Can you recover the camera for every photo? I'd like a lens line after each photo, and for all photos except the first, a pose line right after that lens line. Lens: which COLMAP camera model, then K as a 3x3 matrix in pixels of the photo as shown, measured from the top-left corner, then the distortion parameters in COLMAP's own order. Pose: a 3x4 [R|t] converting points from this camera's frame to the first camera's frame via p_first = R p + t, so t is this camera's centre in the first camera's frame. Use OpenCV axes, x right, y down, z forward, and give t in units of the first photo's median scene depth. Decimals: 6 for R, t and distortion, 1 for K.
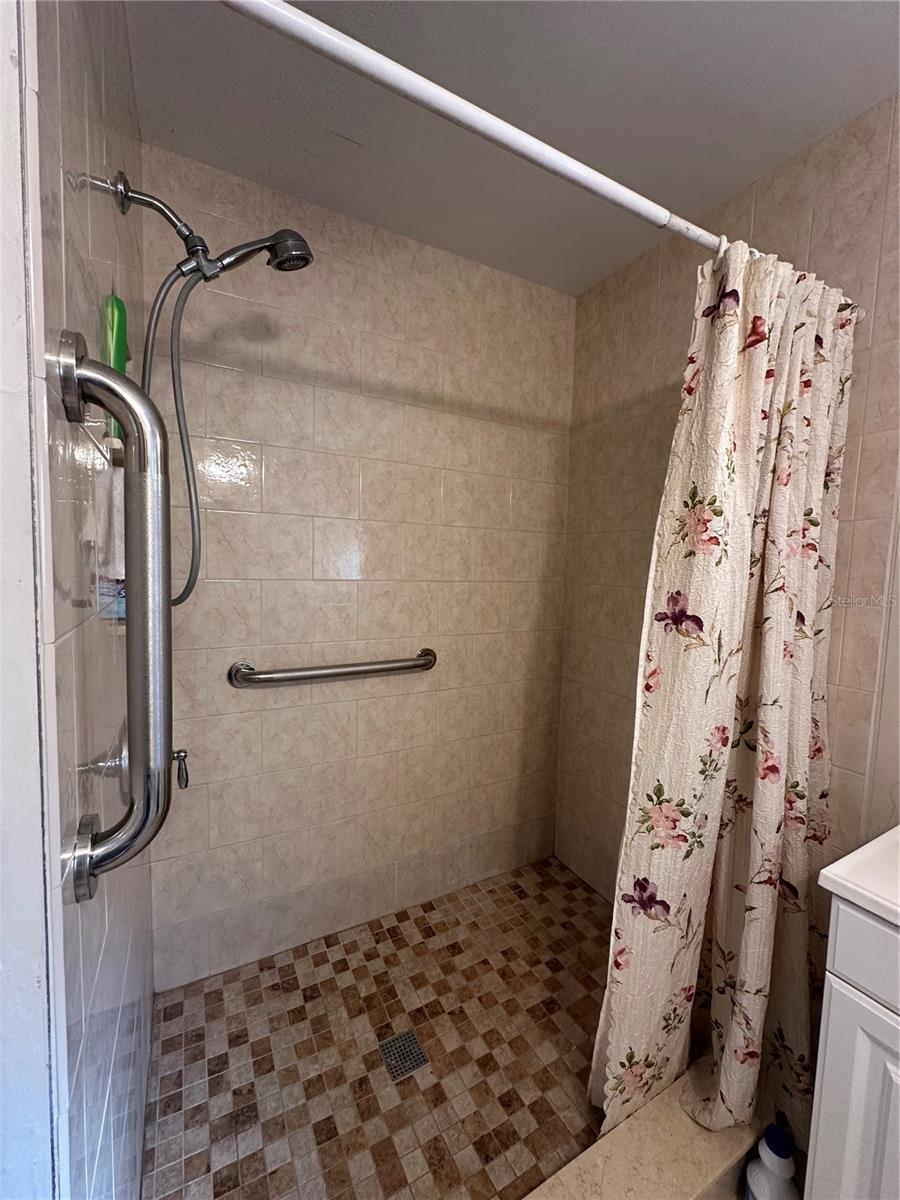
lens RADIAL K [[482.6, 0, 447.2], [0, 482.6, 602.7], [0, 0, 1]] dist [-0.006352, 0.001463]
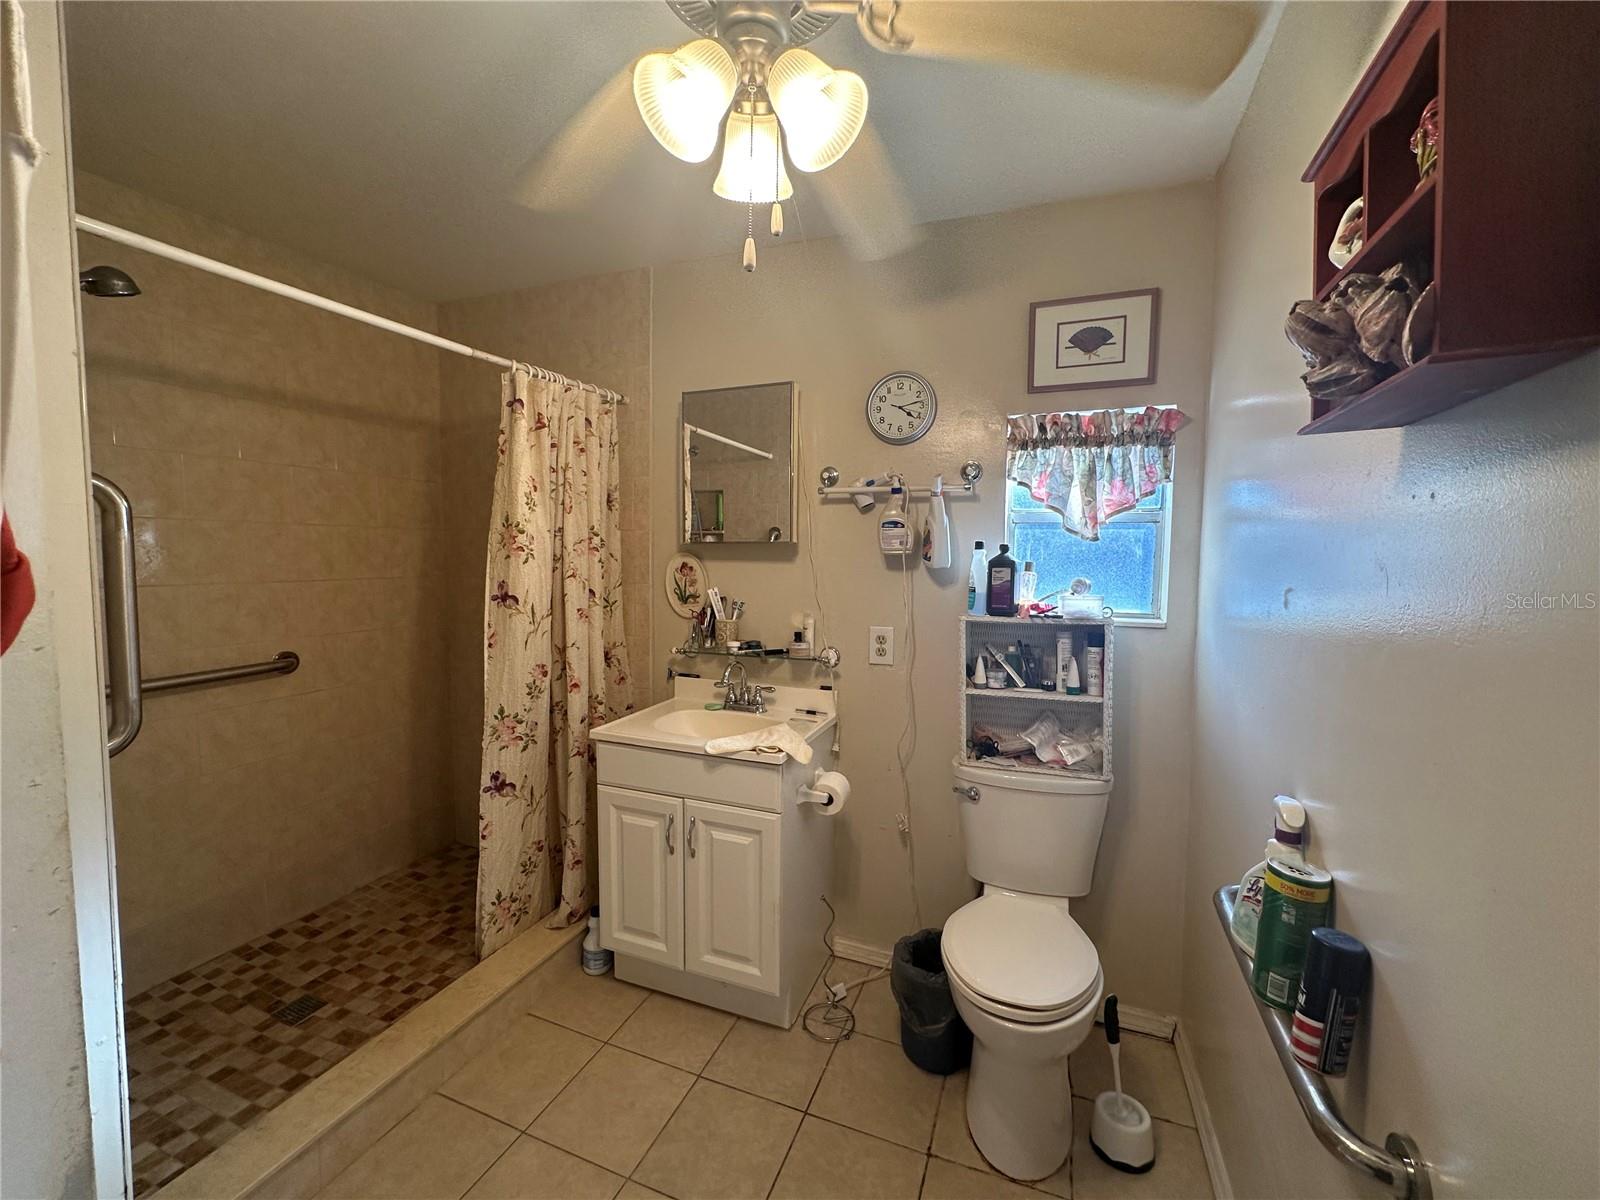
lens RADIAL K [[643.4, 0, 801.4], [0, 643.4, 596.9], [0, 0, 1]] dist [-0.006352, 0.001463]
pose [[0.770884, -0.065484, 0.633601, -0.075826], [0.065236, 0.997588, 0.023732, 0.032183], [-0.633626, 0.023038, 0.773296, -0.929307]]
